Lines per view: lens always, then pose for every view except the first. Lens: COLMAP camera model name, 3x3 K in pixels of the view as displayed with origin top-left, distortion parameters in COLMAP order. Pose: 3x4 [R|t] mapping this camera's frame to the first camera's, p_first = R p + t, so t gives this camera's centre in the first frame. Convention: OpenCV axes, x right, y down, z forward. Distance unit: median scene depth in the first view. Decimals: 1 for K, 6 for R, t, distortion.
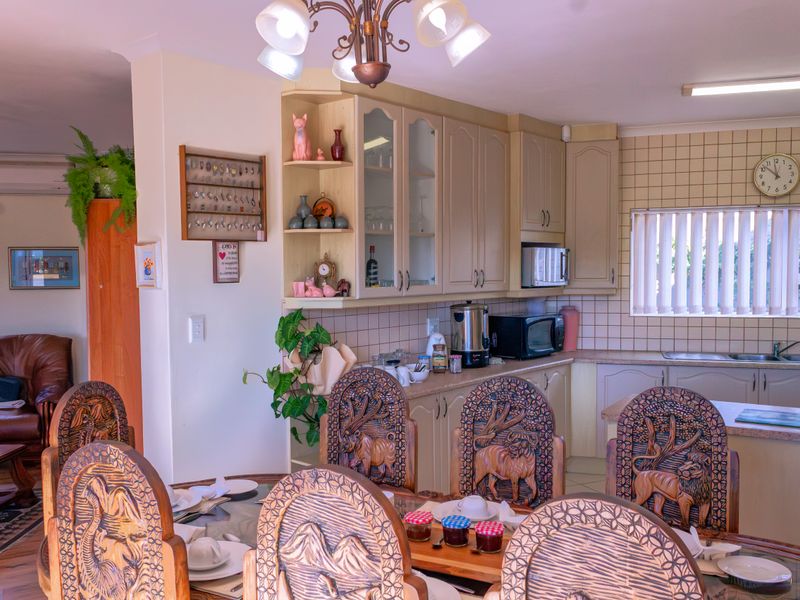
lens RADIAL K [[711.2, 0, 399.0], [0, 711.2, 303.2], [0, 0, 1]] dist [0.003201, -0.004725]
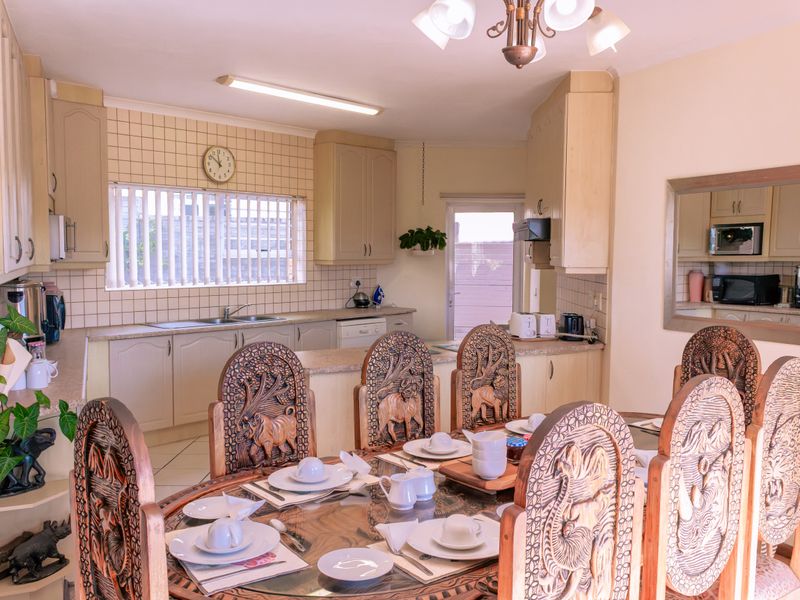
lens RADIAL K [[708.3, 0, 384.5], [0, 708.3, 301.7], [0, 0, 1]] dist [-0.002440, -0.000803]
pose [[0.469481, -0.054405, 0.881265, -0.521919], [0.032289, 0.998490, 0.044440, 0.003163], [-0.882352, 0.007592, 0.470529, 0.301652]]
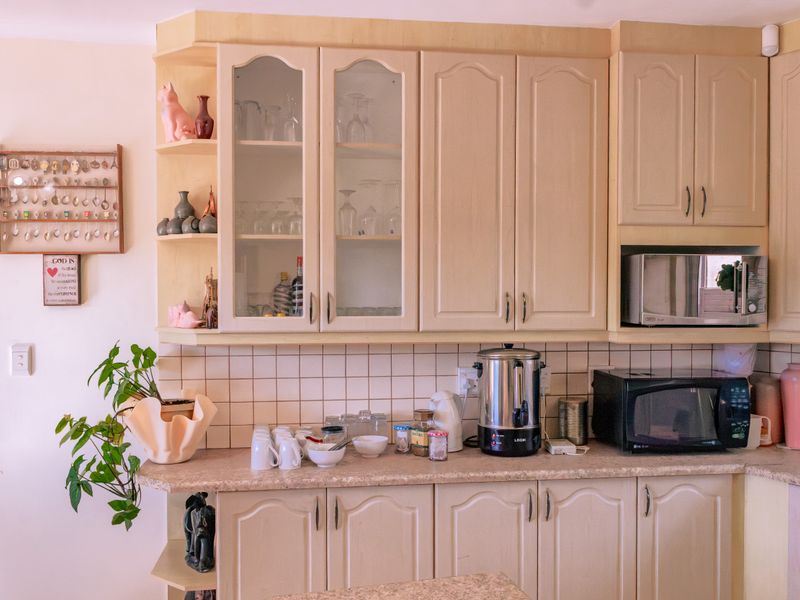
lens RADIAL K [[720.6, 0, 400.0], [0, 720.6, 300.0], [0, 0, 1]] dist [-0.031715, 0.019048]
pose [[0.750781, 0.018987, -0.660279, 0.528747], [-0.039247, 0.999103, -0.015897, -0.033415], [0.659385, 0.037849, 0.750852, 0.576784]]
